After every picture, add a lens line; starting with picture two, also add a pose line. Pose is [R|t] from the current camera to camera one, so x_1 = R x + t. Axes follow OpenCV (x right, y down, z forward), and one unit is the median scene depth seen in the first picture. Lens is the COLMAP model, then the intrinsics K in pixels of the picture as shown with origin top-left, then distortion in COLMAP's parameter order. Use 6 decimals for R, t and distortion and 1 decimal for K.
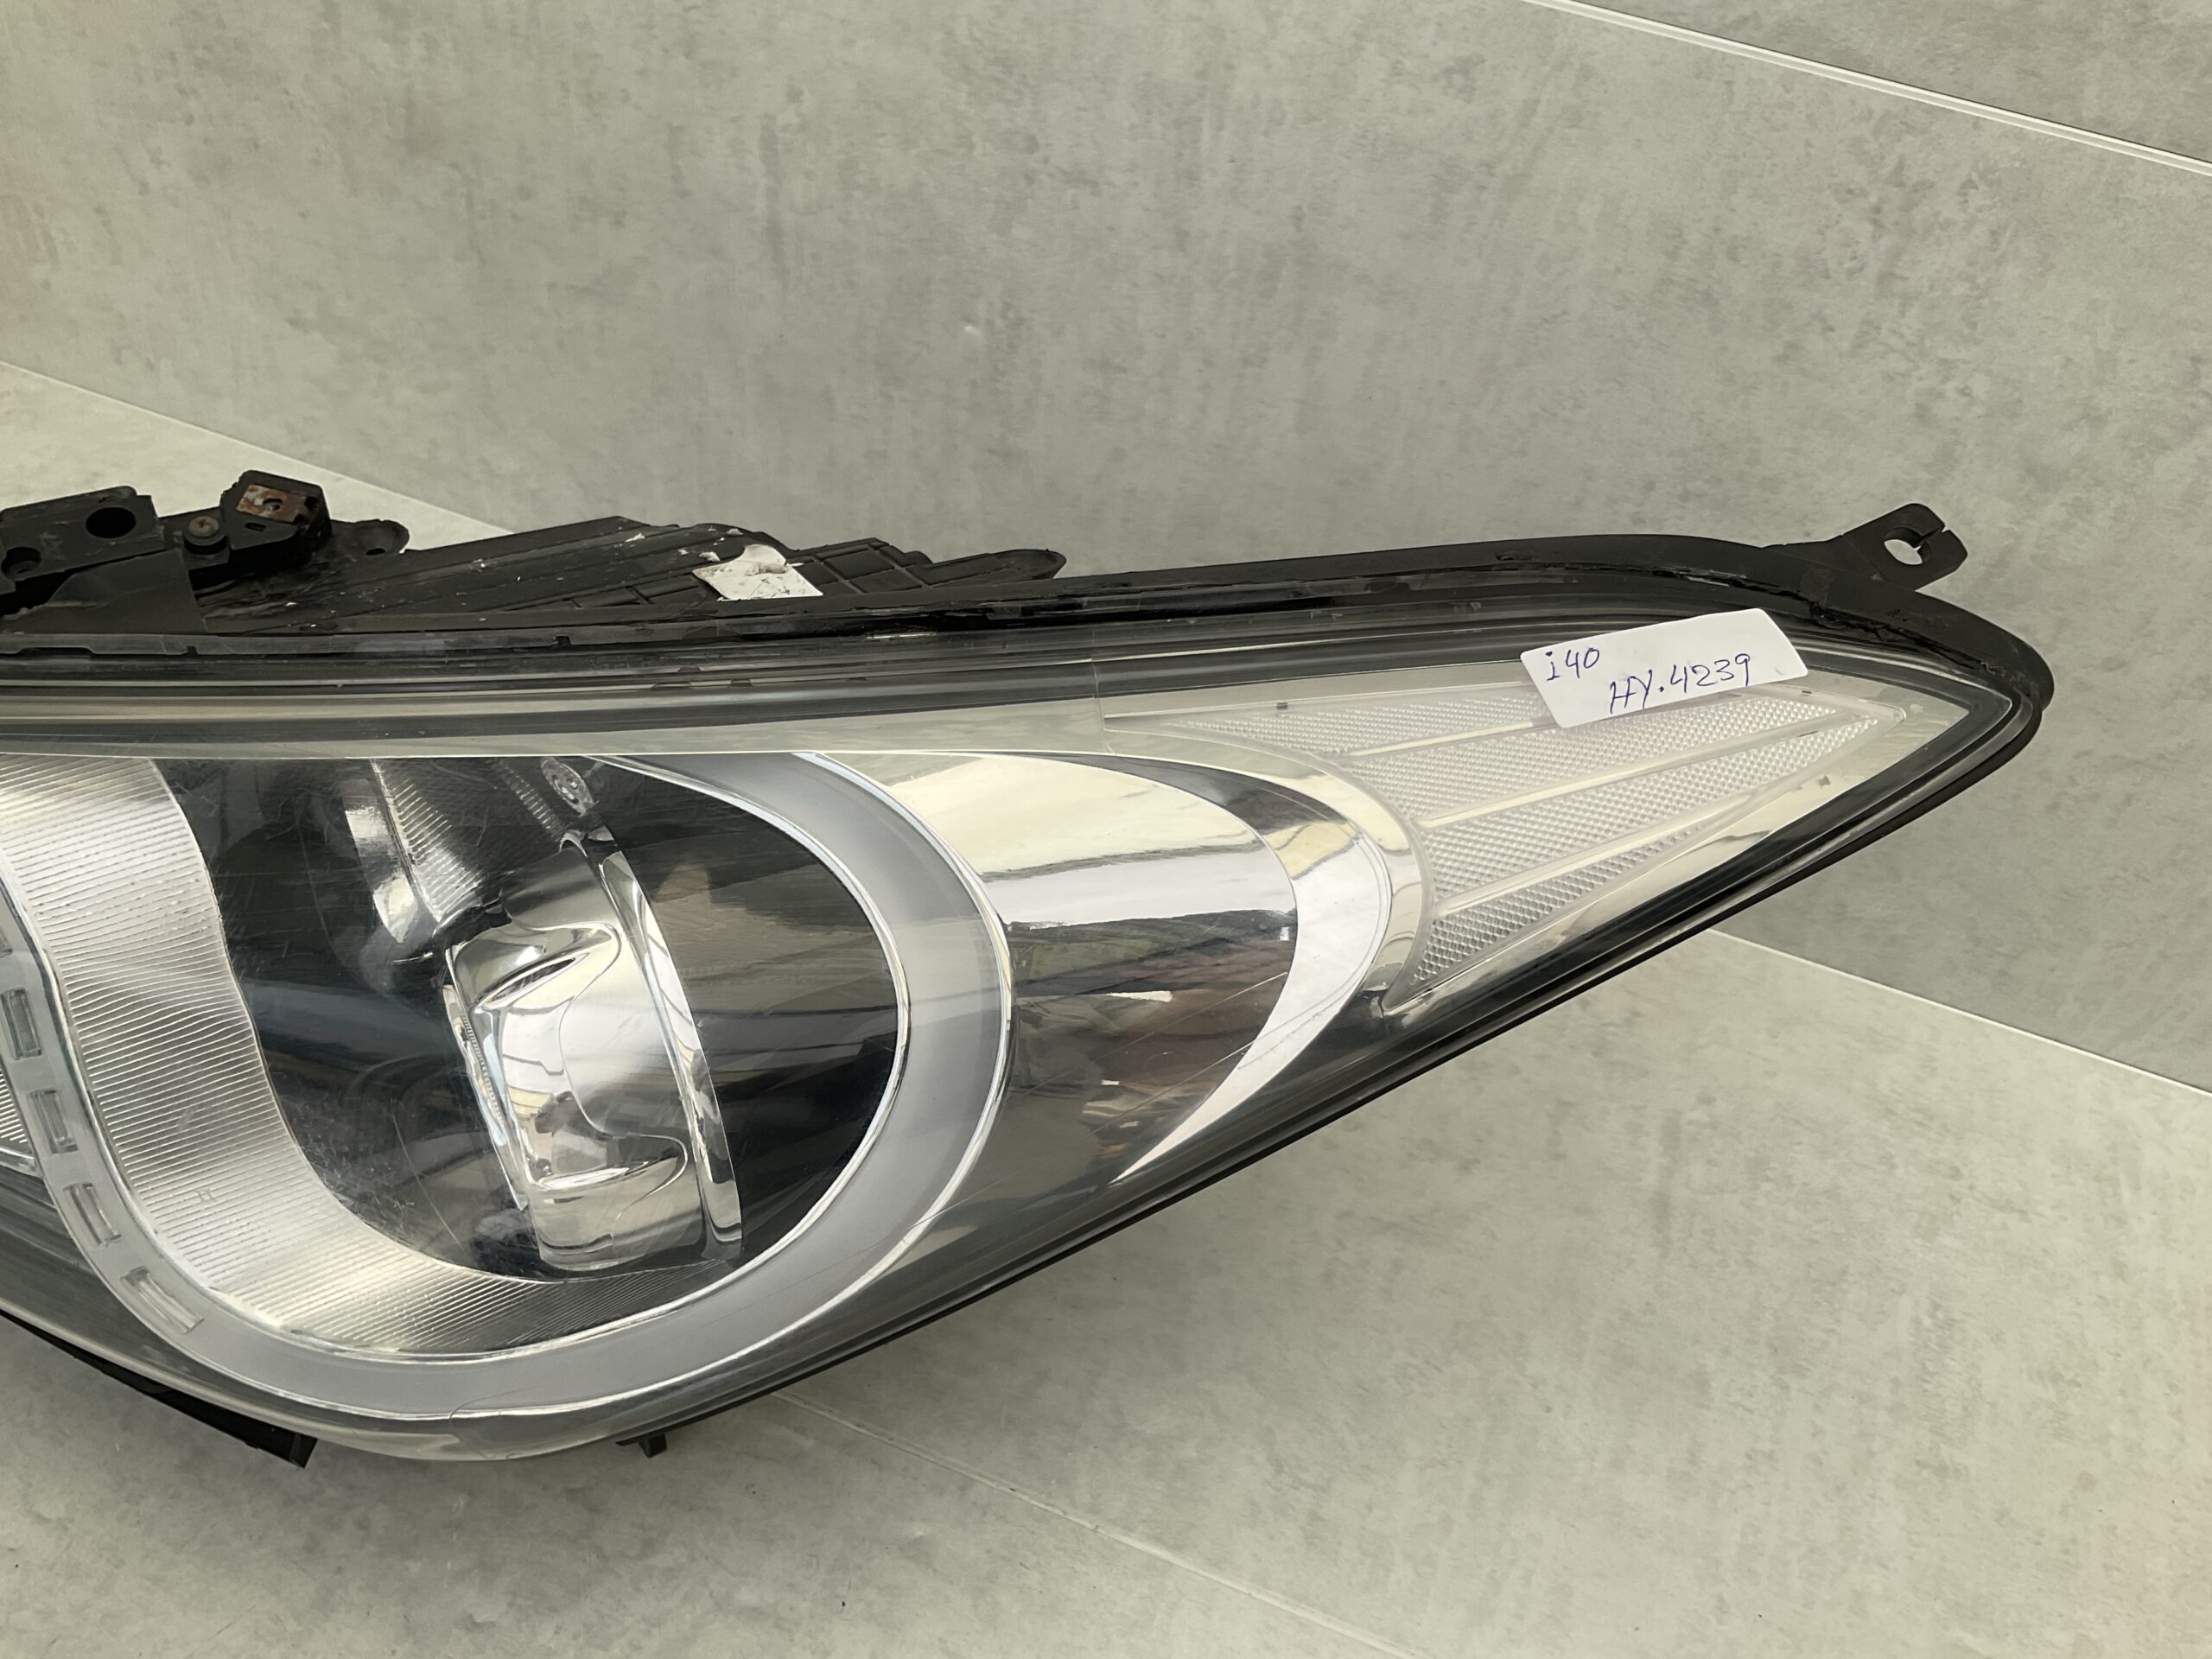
lens RADIAL K [[1823.6, 0, 1106.0], [0, 1823.6, 829.5], [0, 0, 1]] dist [0.065278, -0.146697]
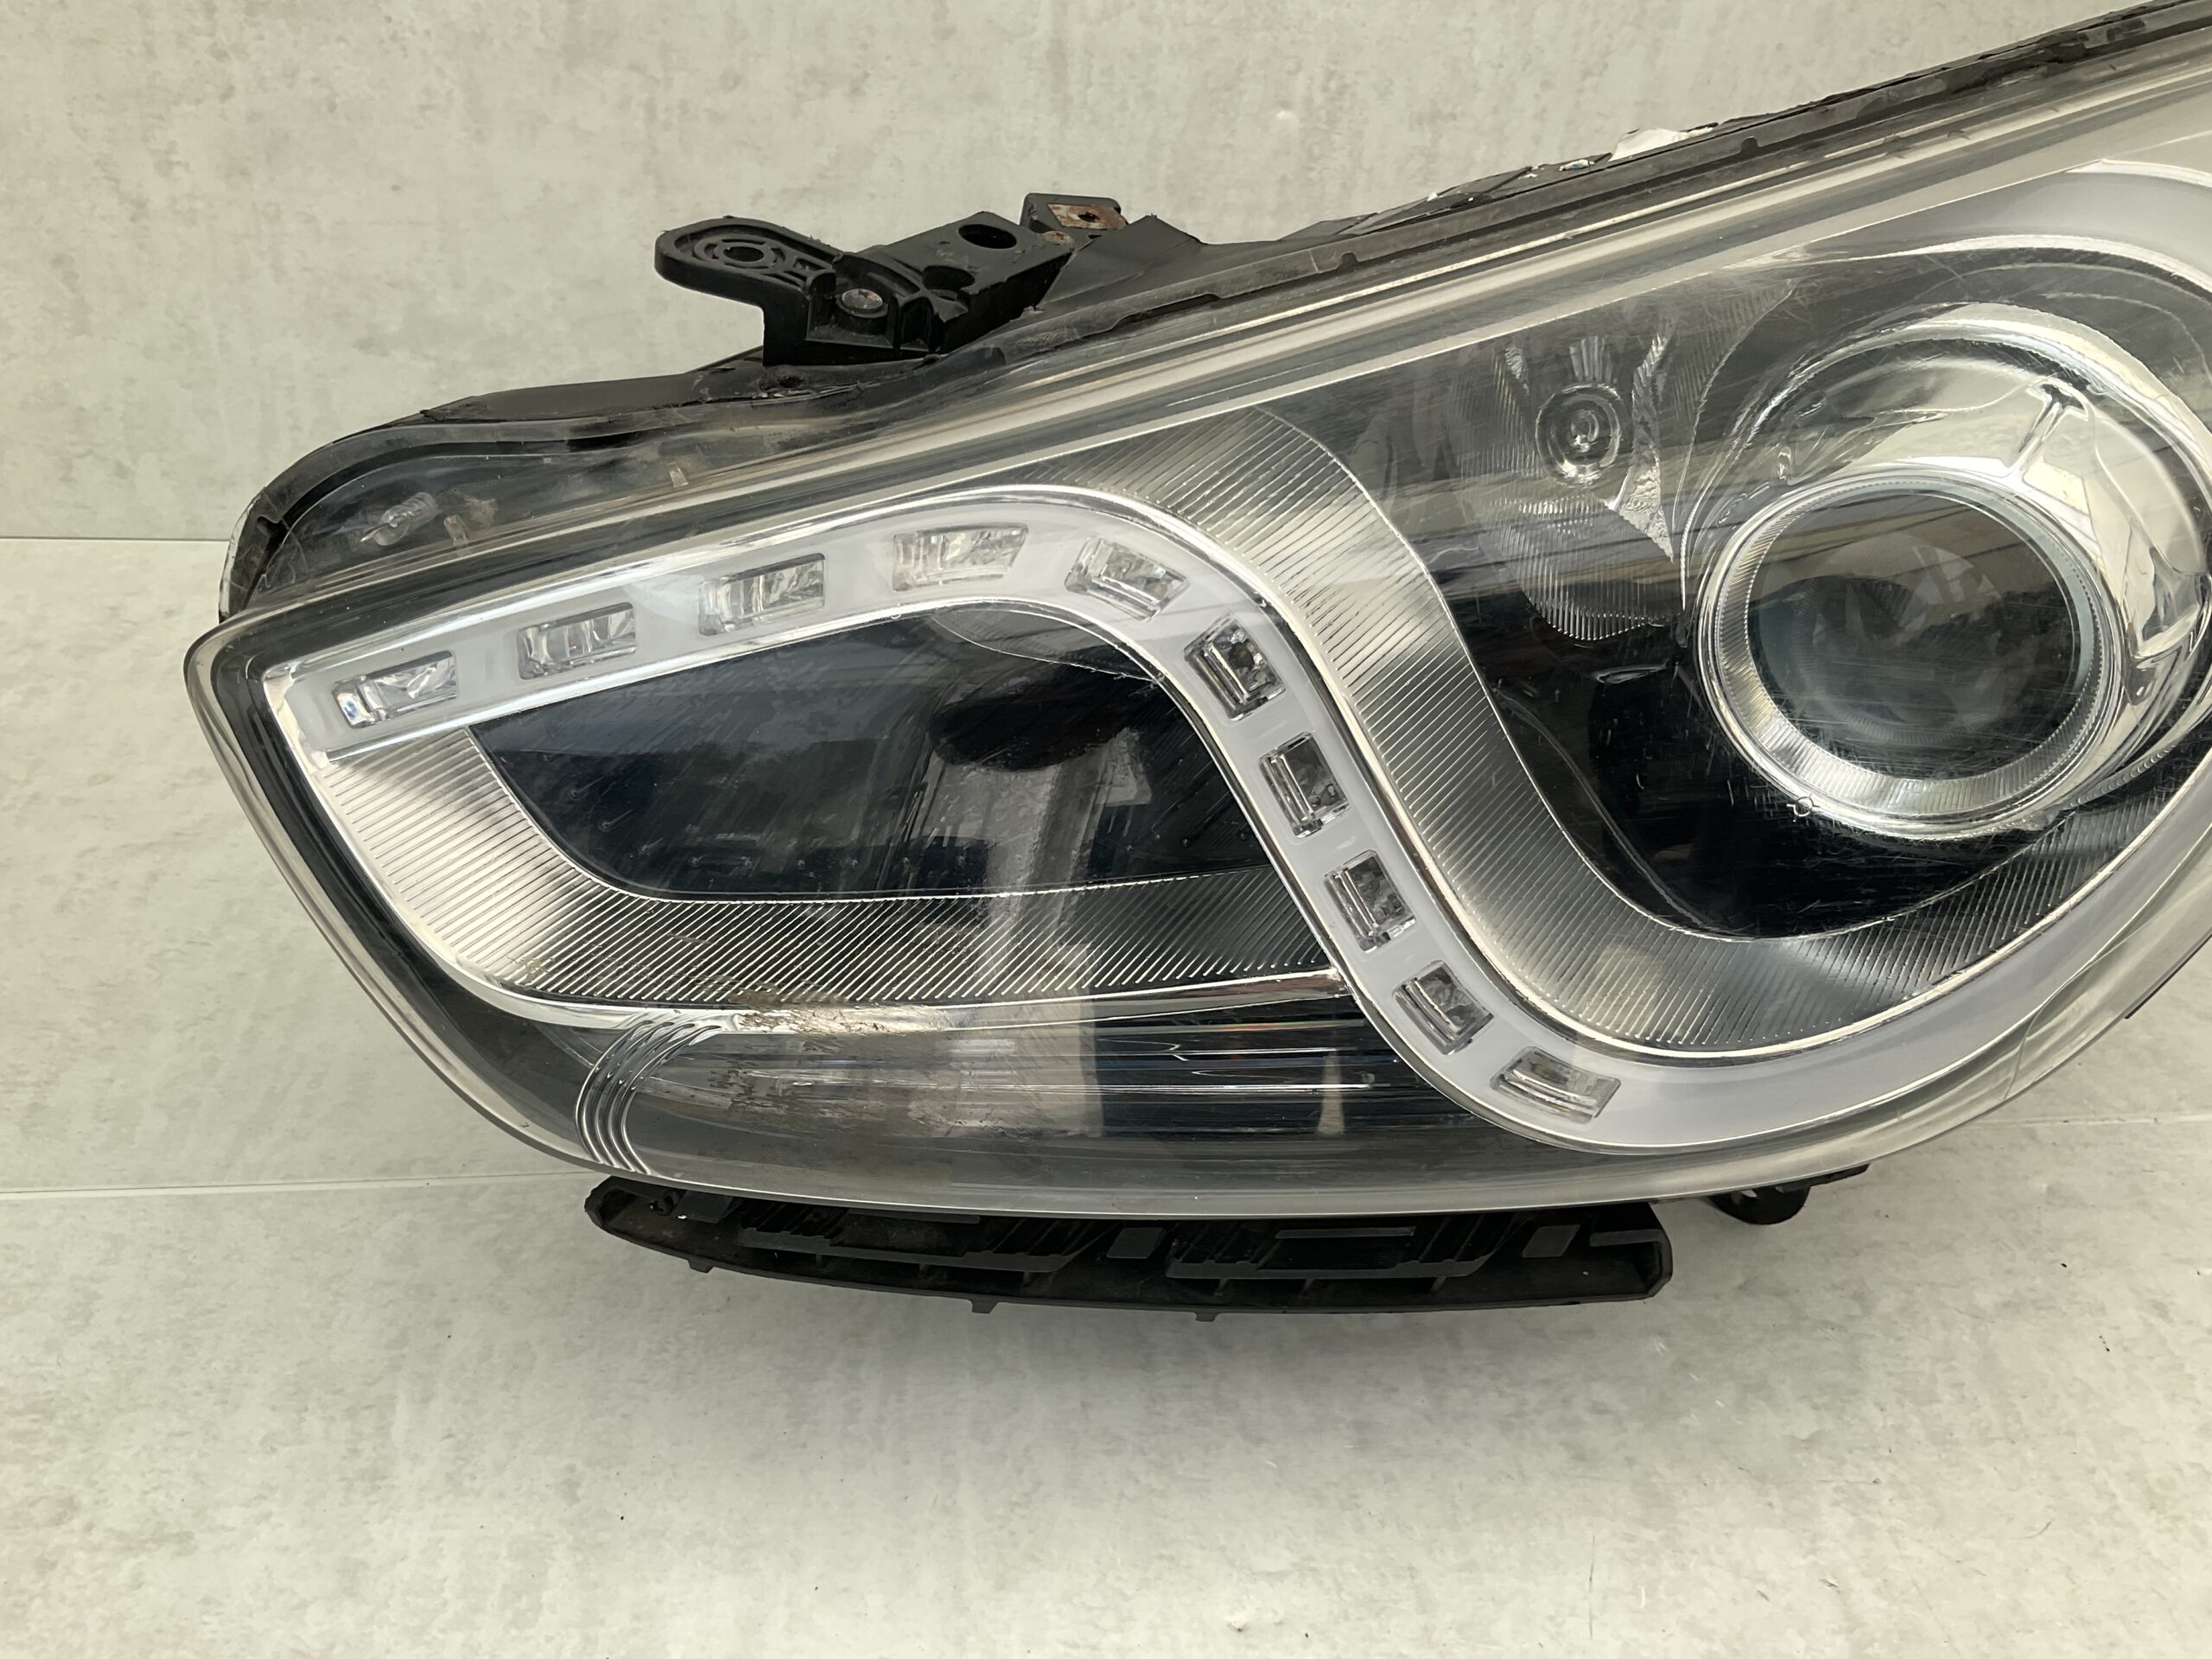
lens RADIAL K [[1843.9, 0, 1106.0], [0, 1843.9, 829.5], [0, 0, 1]] dist [0.013519, -0.048473]
pose [[0.884695, -0.299596, 0.357152, -0.653193], [0.339169, 0.939274, -0.052242, 0.094198], [-0.319812, 0.167353, 0.932584, 0.235026]]
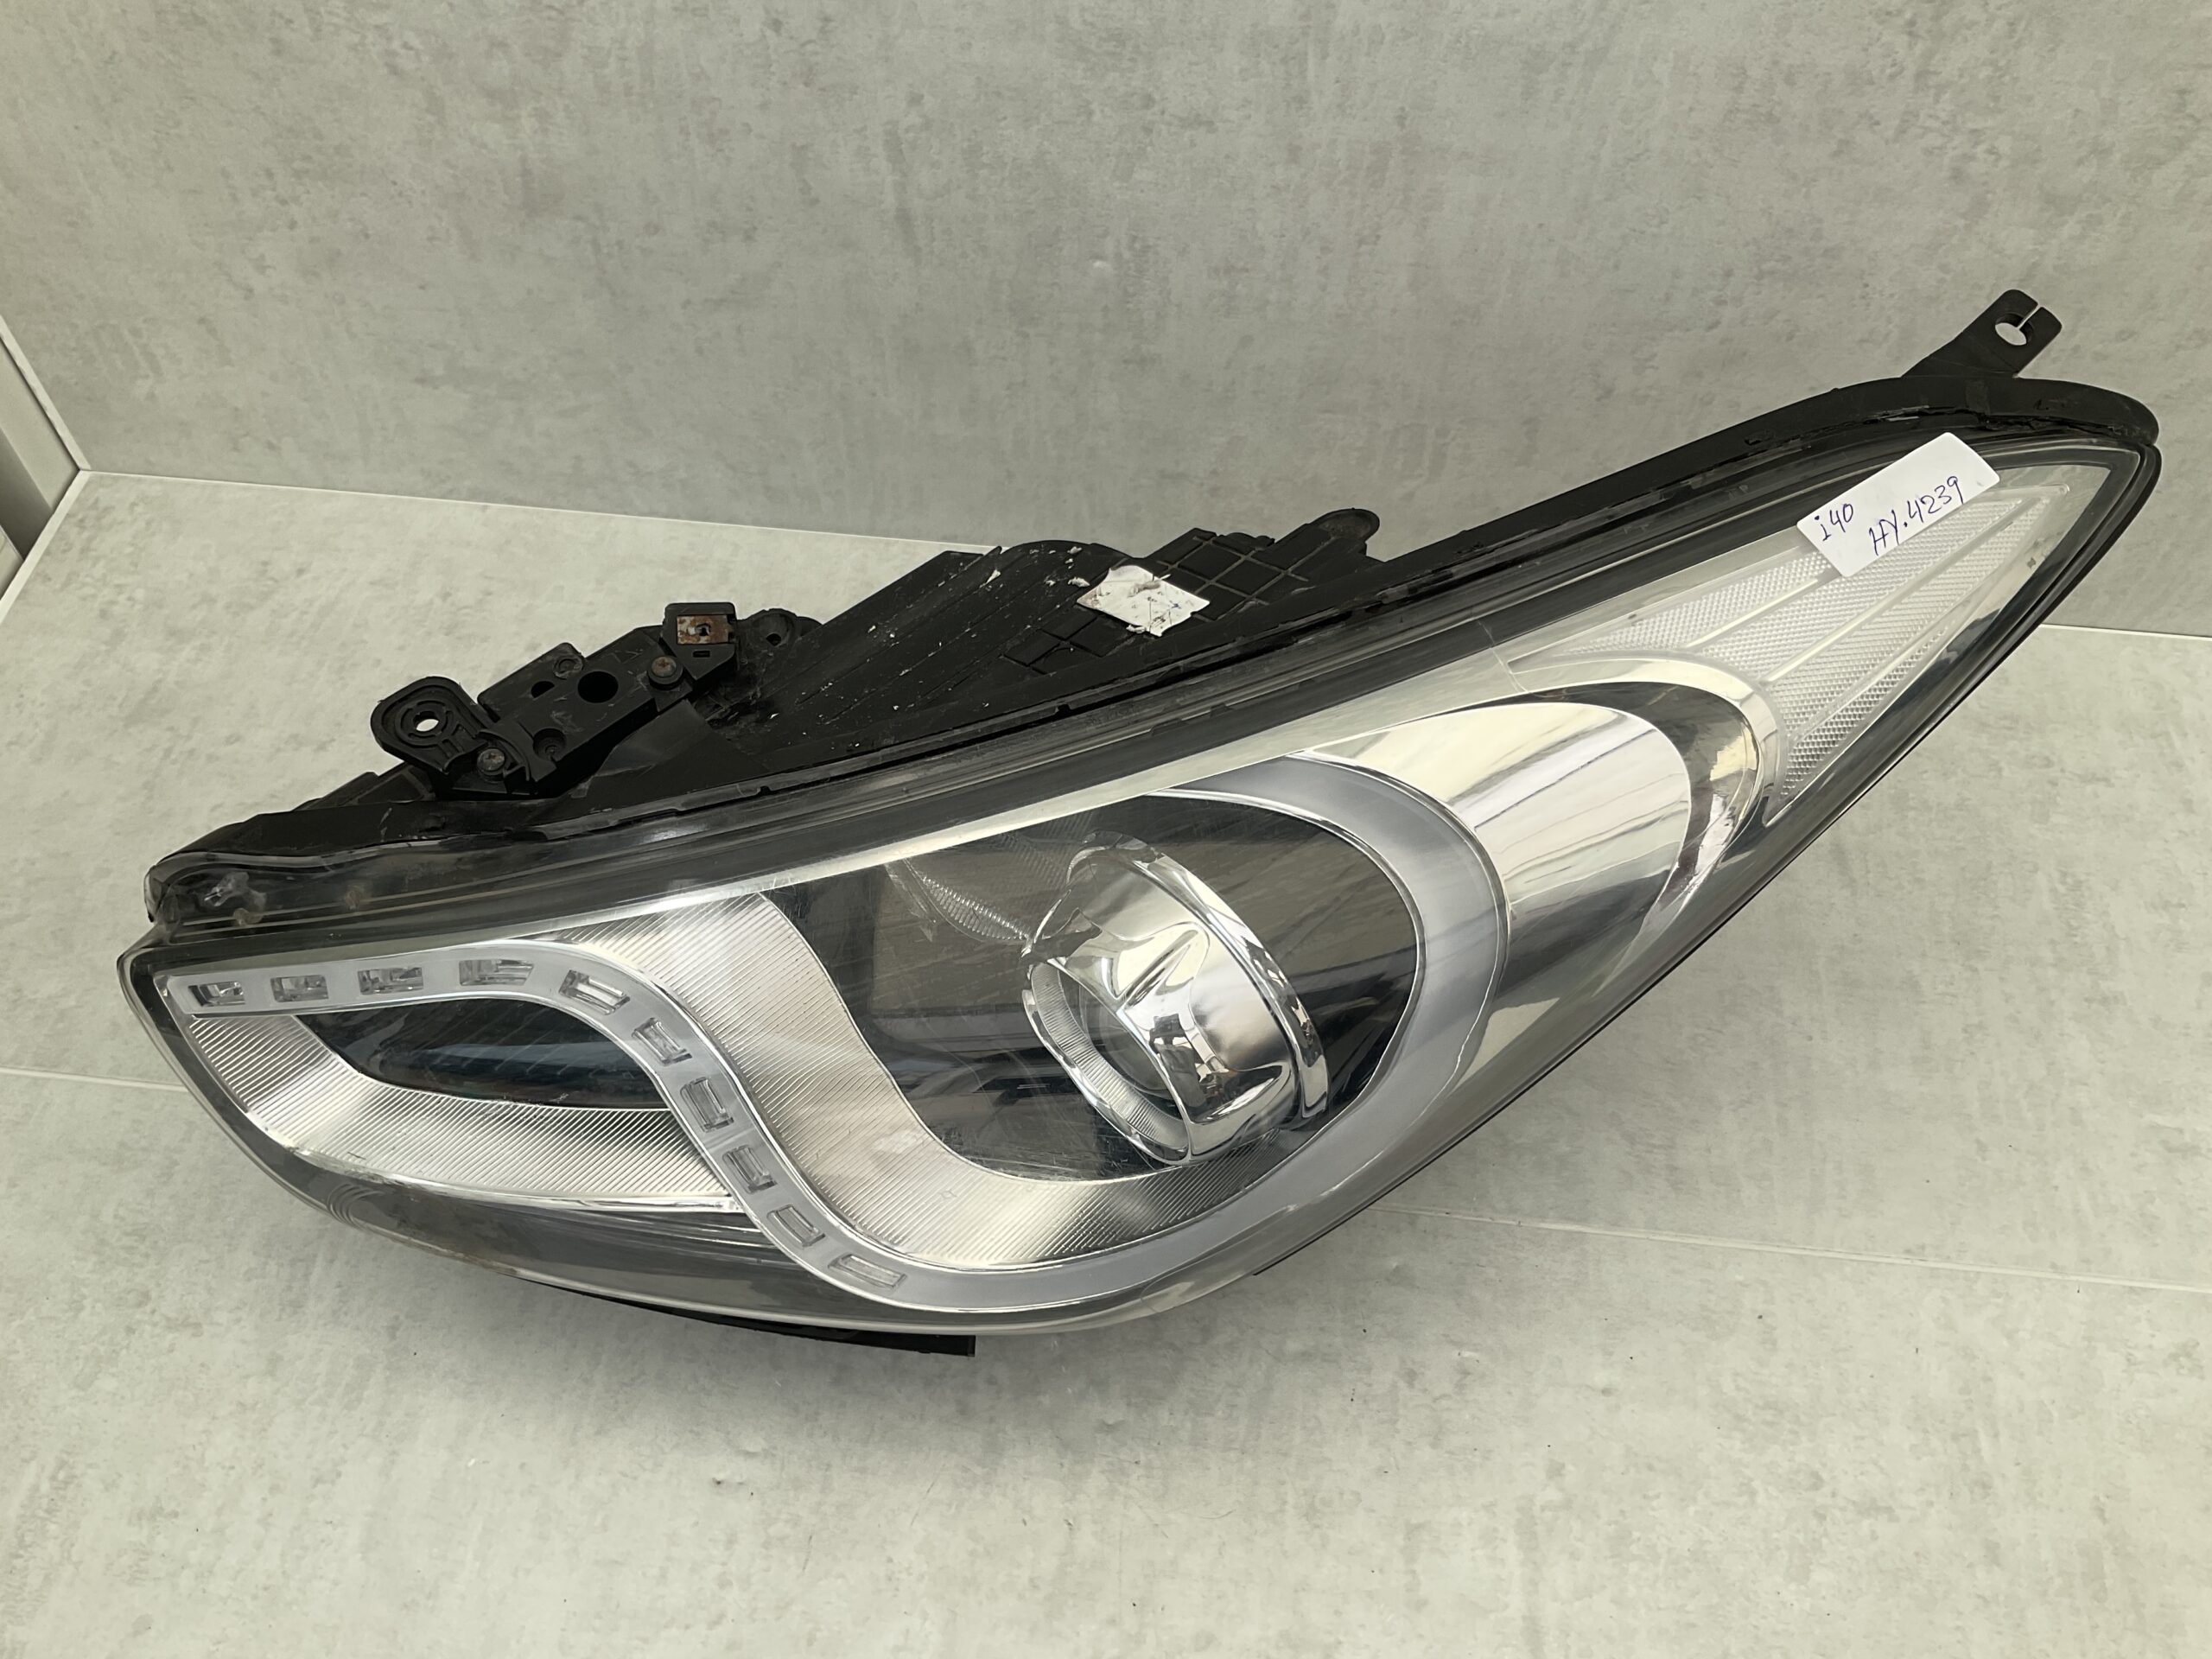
lens RADIAL K [[1823.6, 0, 1106.0], [0, 1823.6, 829.5], [0, 0, 1]] dist [0.065278, -0.146697]
pose [[0.963011, -0.263145, 0.058008, -0.245972], [0.248251, 0.950121, 0.188790, -0.170467], [-0.104794, -0.167406, 0.980303, -0.162185]]
